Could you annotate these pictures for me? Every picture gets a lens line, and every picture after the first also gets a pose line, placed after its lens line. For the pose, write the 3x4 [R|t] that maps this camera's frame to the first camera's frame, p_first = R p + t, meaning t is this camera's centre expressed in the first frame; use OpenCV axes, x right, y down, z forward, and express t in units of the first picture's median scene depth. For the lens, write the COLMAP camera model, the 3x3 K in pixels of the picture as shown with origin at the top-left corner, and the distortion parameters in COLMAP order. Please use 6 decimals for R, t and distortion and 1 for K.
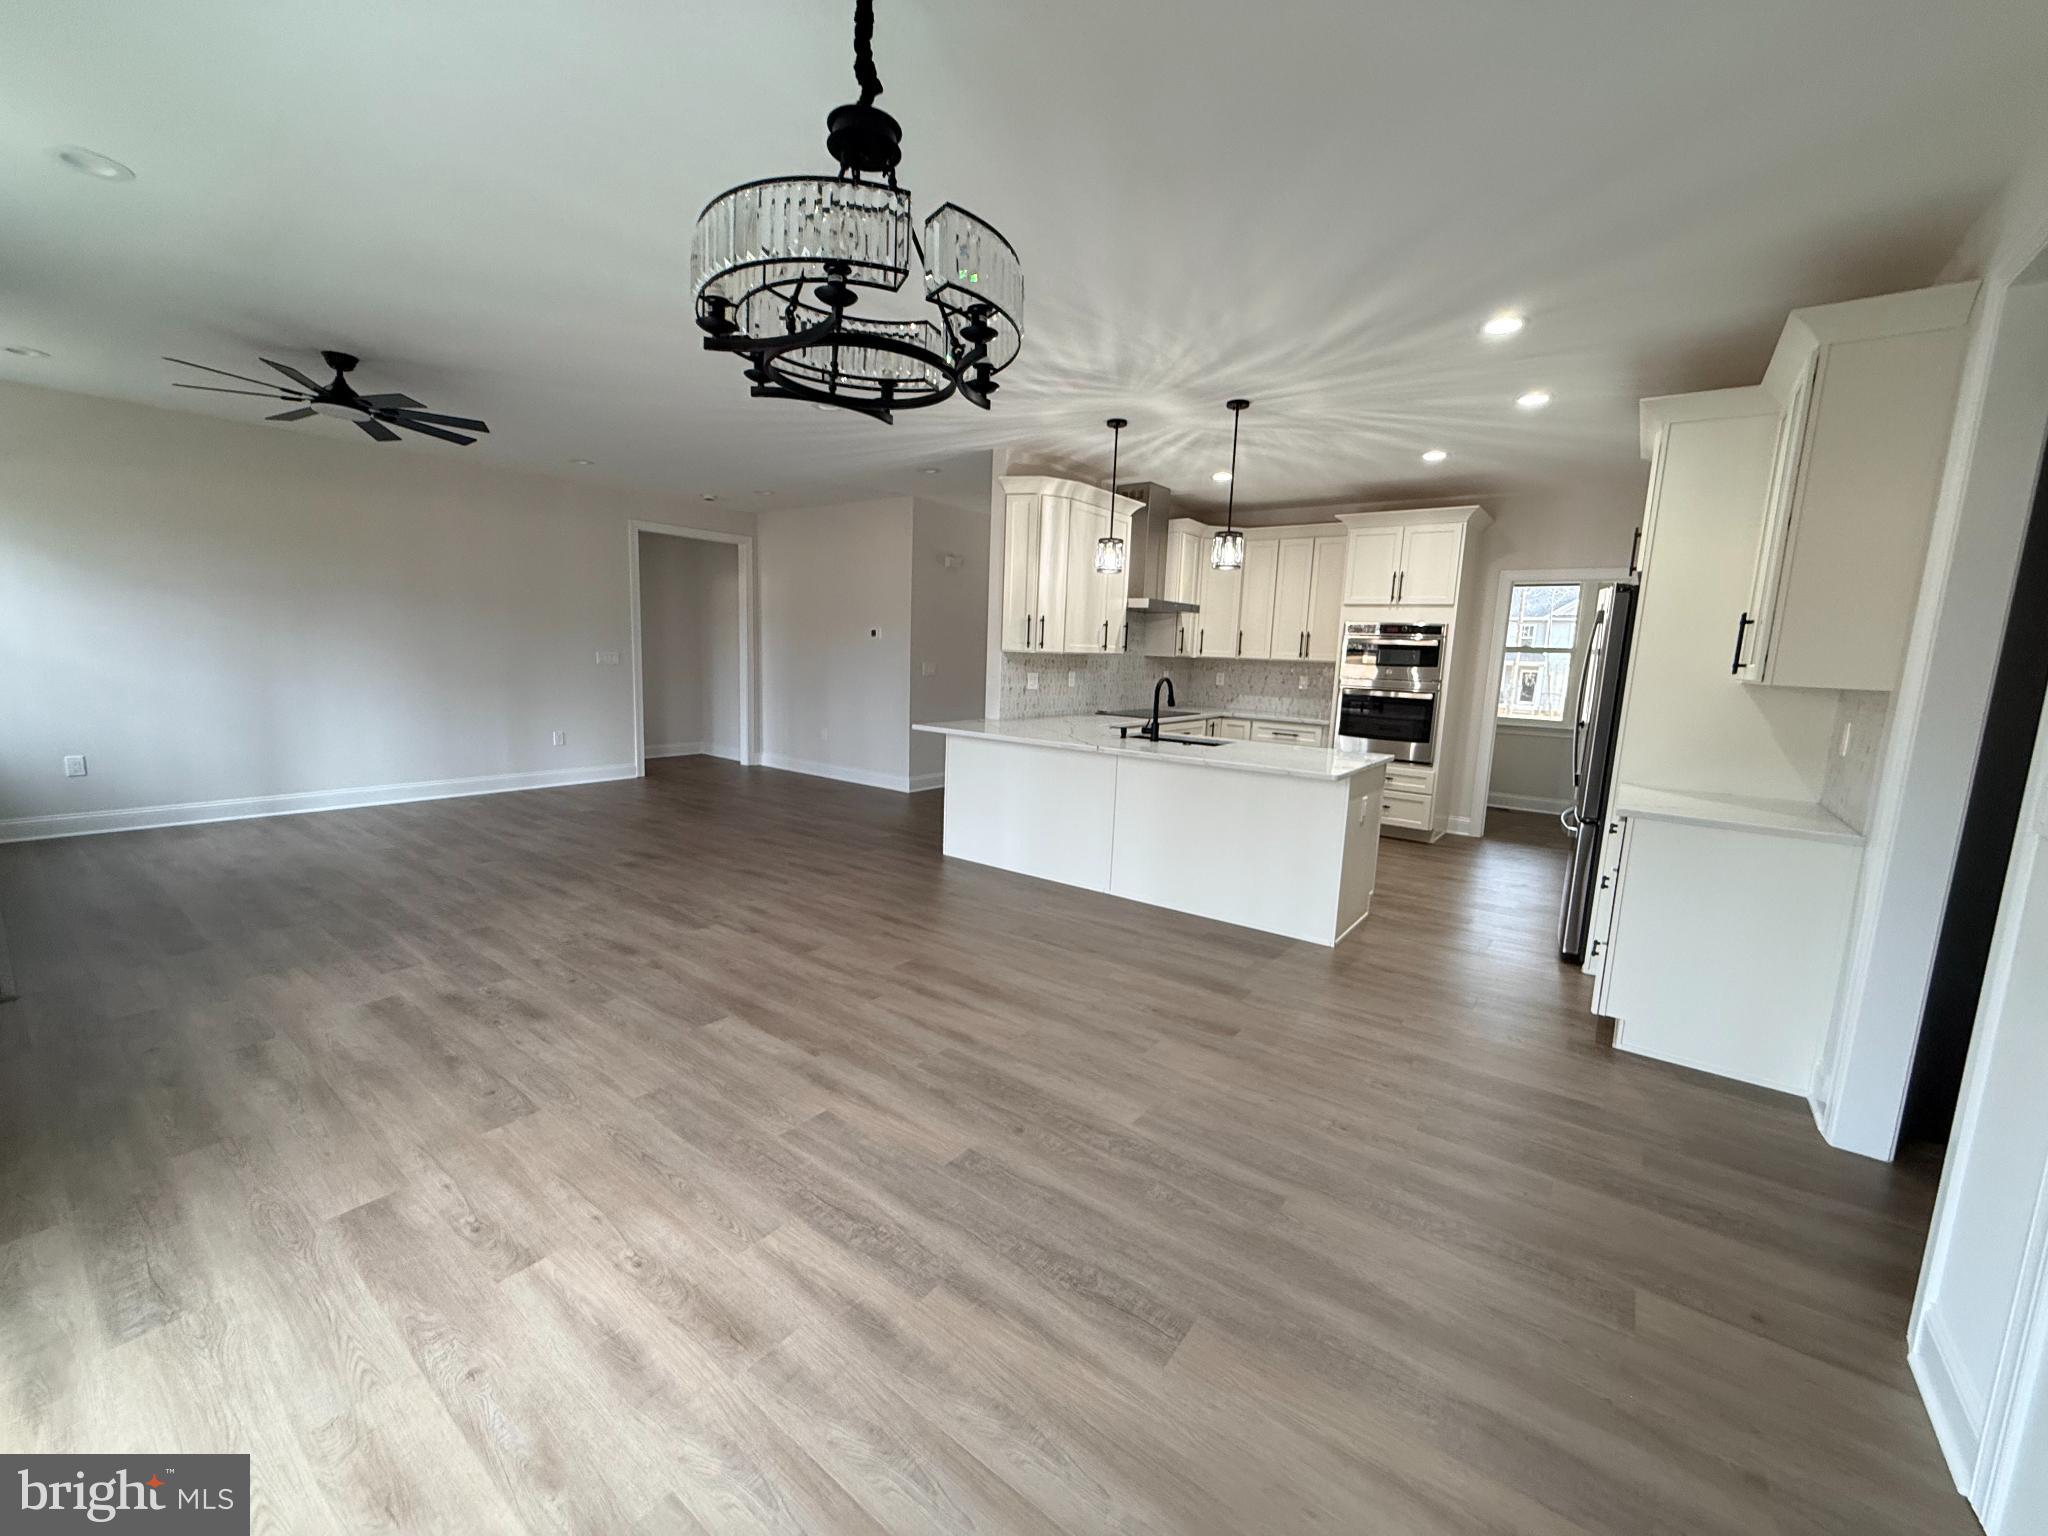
lens RADIAL K [[815.9, 0, 1021.2], [0, 815.9, 765.8], [0, 0, 1]] dist [0.001782, -0.000498]
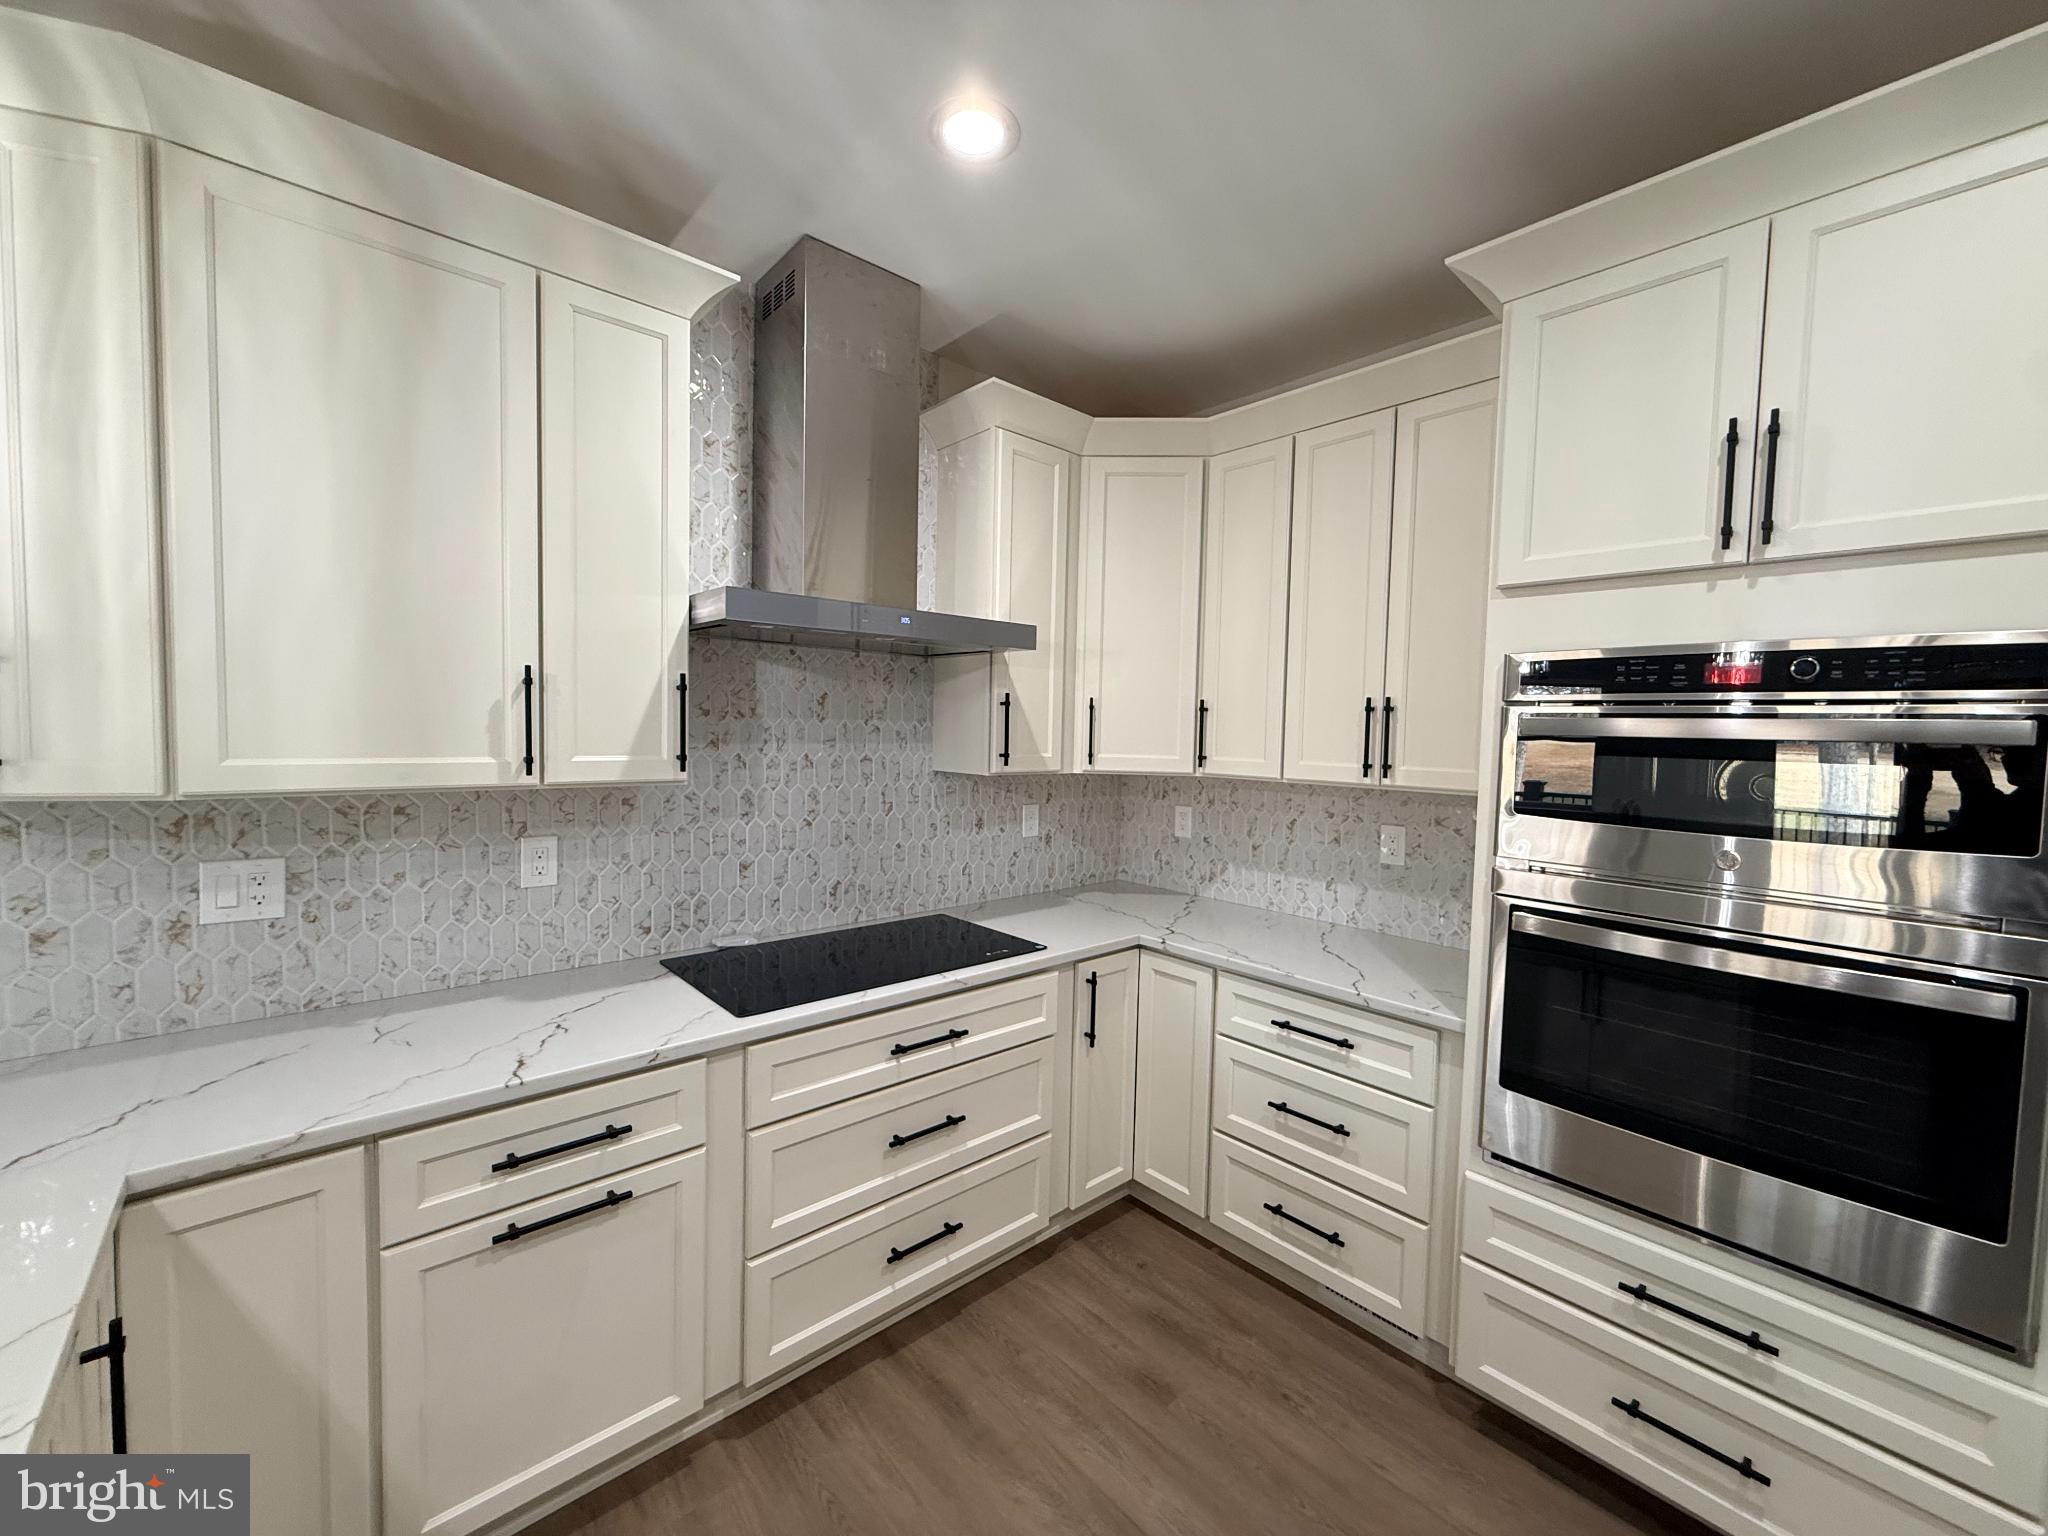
lens RADIAL K [[815.9, 0, 1027.8], [0, 815.9, 769.8], [0, 0, 1]] dist [0.001782, -0.000498]
pose [[0.983504, -0.005319, -0.180810, 0.268886], [-0.012622, 0.995113, -0.097930, -0.102119], [0.180447, 0.098597, 0.978630, 0.662154]]
